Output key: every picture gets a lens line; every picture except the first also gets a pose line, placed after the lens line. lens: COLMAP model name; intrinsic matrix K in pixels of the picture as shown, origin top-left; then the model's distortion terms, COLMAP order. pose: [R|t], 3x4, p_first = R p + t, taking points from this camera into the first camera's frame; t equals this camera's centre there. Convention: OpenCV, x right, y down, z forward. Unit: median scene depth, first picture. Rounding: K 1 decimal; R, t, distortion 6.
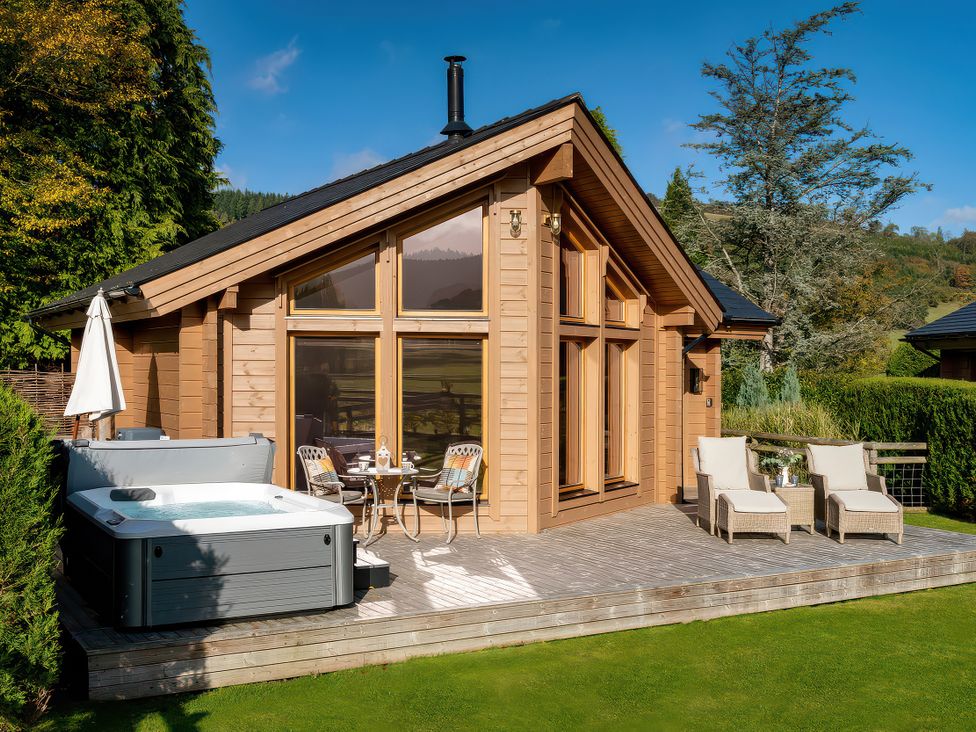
lens RADIAL K [[1104.0, 0, 488.0], [0, 1104.0, 366.0], [0, 0, 1]] dist [0.009320, -0.009541]
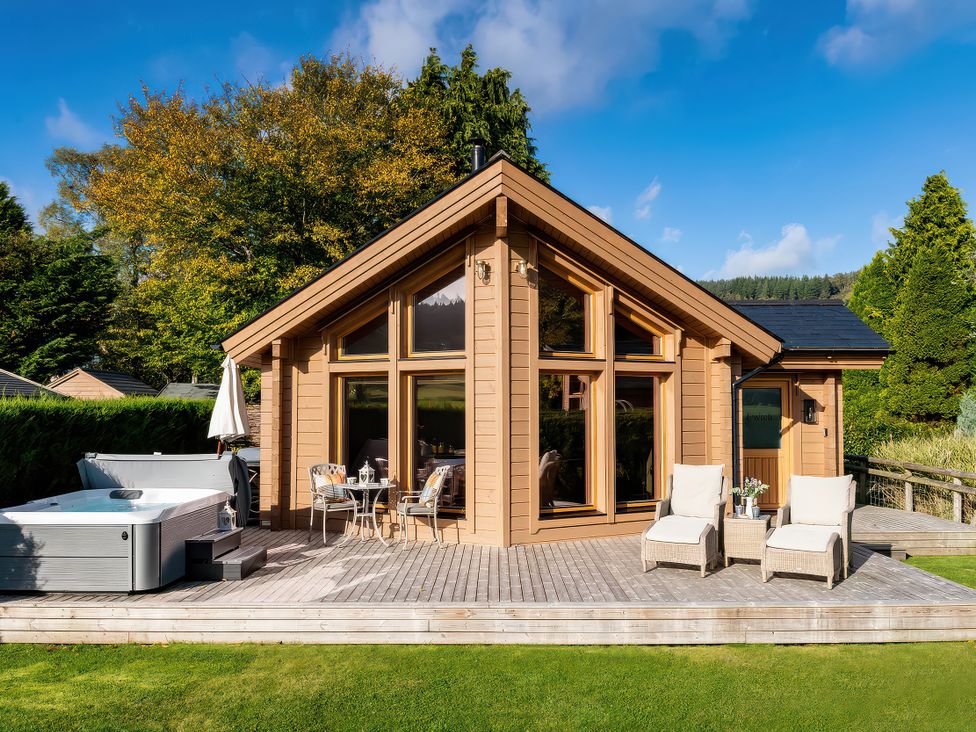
lens RADIAL K [[815.7, 0, 488.0], [0, 815.7, 366.0], [0, 0, 1]] dist [-0.012392, -0.016316]
pose [[0.863112, -0.037820, -0.503594, 0.451537], [0.010624, 0.998331, -0.056767, 0.015896], [0.504900, 0.043646, 0.862074, 0.278126]]
